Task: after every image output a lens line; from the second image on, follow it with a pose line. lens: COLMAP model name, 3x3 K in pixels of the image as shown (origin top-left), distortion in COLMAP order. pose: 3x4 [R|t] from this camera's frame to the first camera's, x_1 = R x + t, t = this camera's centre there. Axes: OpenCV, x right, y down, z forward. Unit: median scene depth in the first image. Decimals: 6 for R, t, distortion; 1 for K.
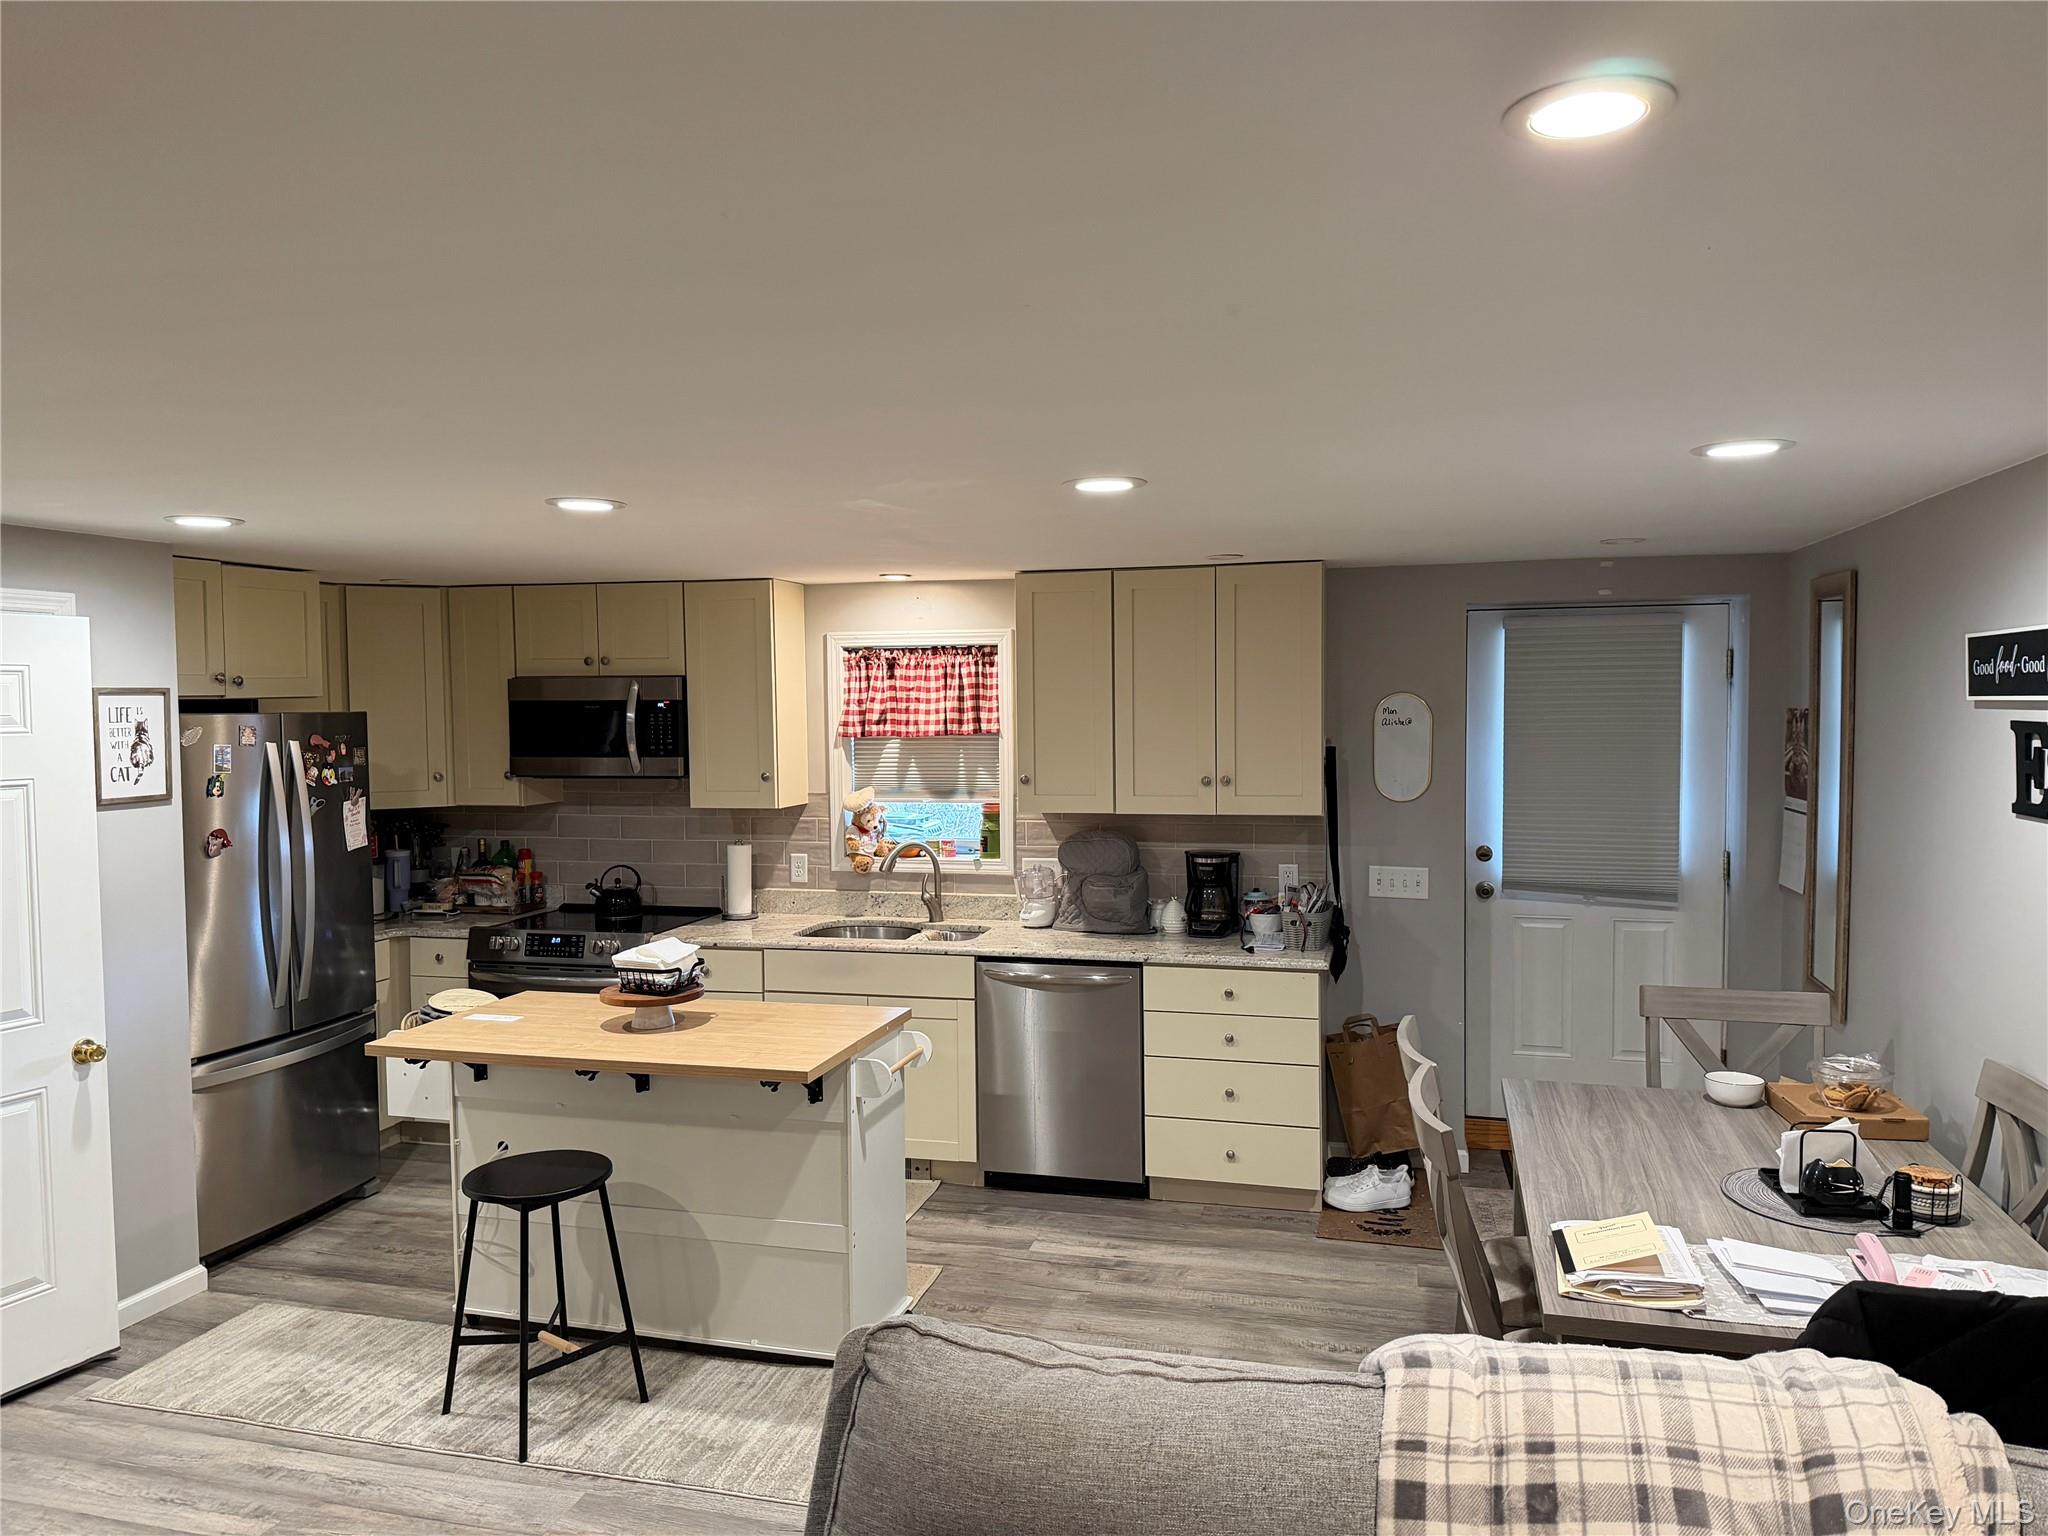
lens RADIAL K [[1461.7, 0, 1023.4], [0, 1461.7, 760.9], [0, 0, 1]] dist [0.039527, -0.007436]
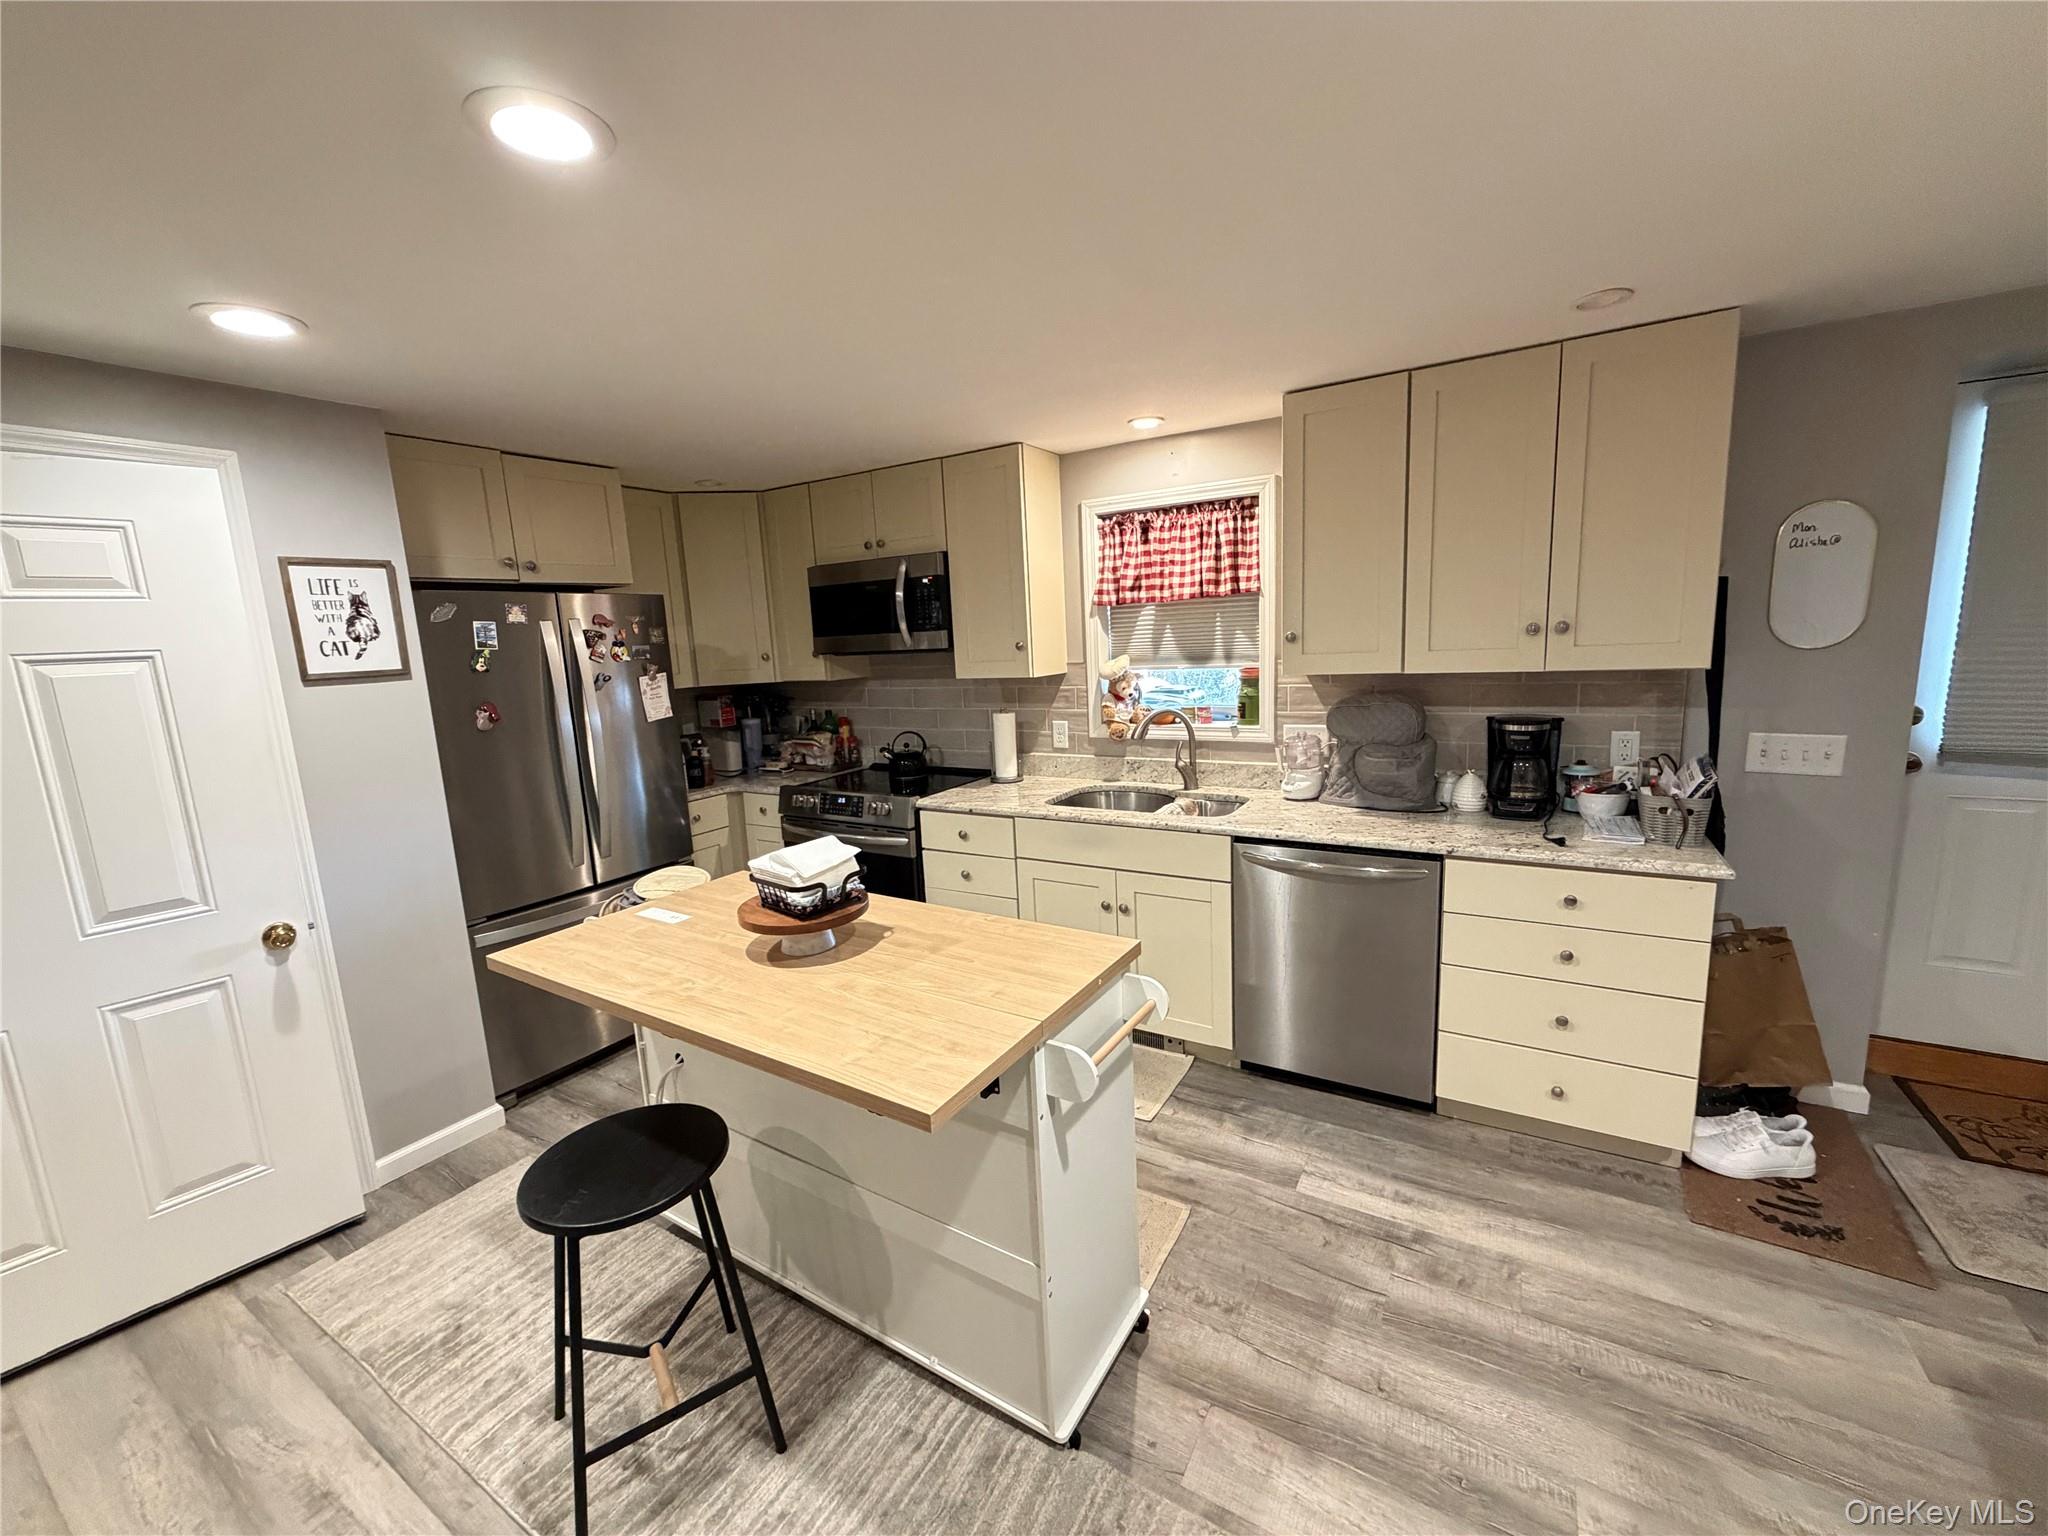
lens RADIAL K [[809.4, 0, 1022.1], [0, 809.4, 764.2], [0, 0, 1]] dist [0.003280, -0.000153]
pose [[0.959154, 0.009201, -0.282733, -0.016222], [0.026551, 0.992130, 0.122361, 0.025554], [0.281634, -0.124870, 0.951362, 0.493776]]
